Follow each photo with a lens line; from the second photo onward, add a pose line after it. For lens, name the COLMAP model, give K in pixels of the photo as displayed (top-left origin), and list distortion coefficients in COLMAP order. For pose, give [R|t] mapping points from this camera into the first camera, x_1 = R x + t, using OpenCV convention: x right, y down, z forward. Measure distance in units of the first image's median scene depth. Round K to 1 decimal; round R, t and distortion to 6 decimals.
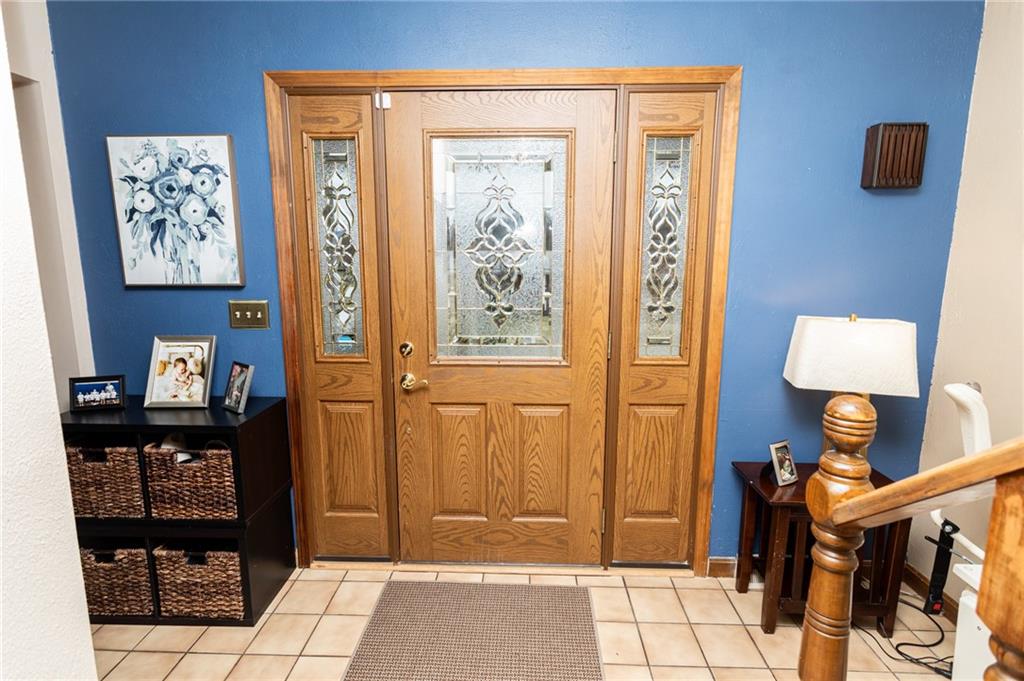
lens RADIAL K [[495.6, 0, 511.3], [0, 495.6, 336.6], [0, 0, 1]] dist [-0.002666, 0.003701]
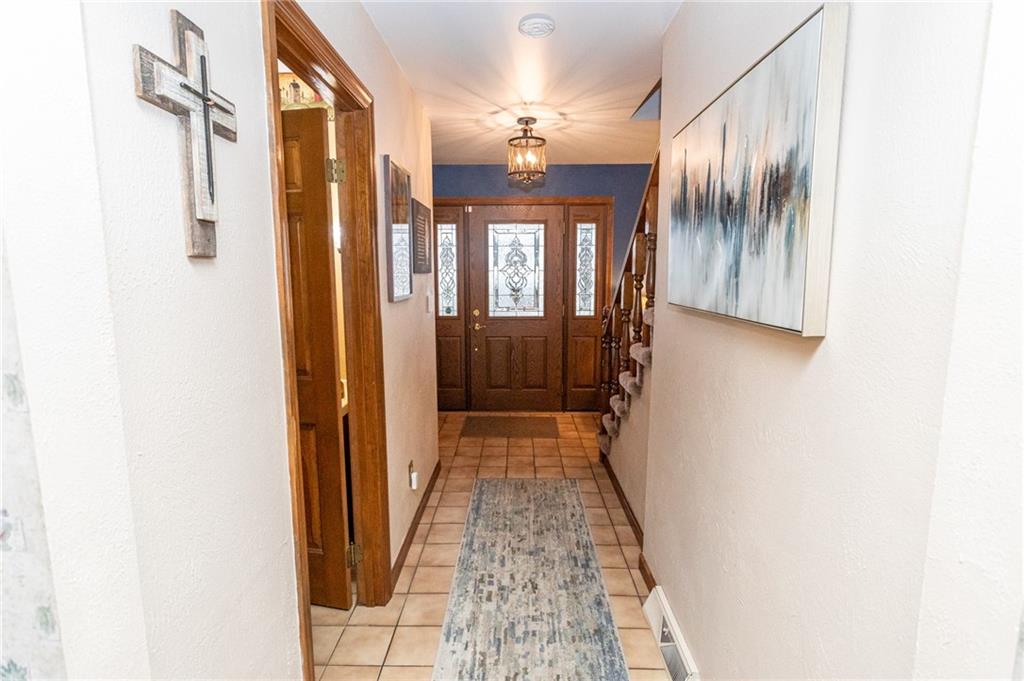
lens RADIAL K [[495.6, 0, 512.4], [0, 495.6, 337.7], [0, 0, 1]] dist [-0.002666, 0.003701]
pose [[0.999644, -0.006266, 0.025929, -0.100962], [0.007107, 0.999446, -0.032502, 0.212598], [-0.025711, 0.032675, 0.999135, -1.281738]]
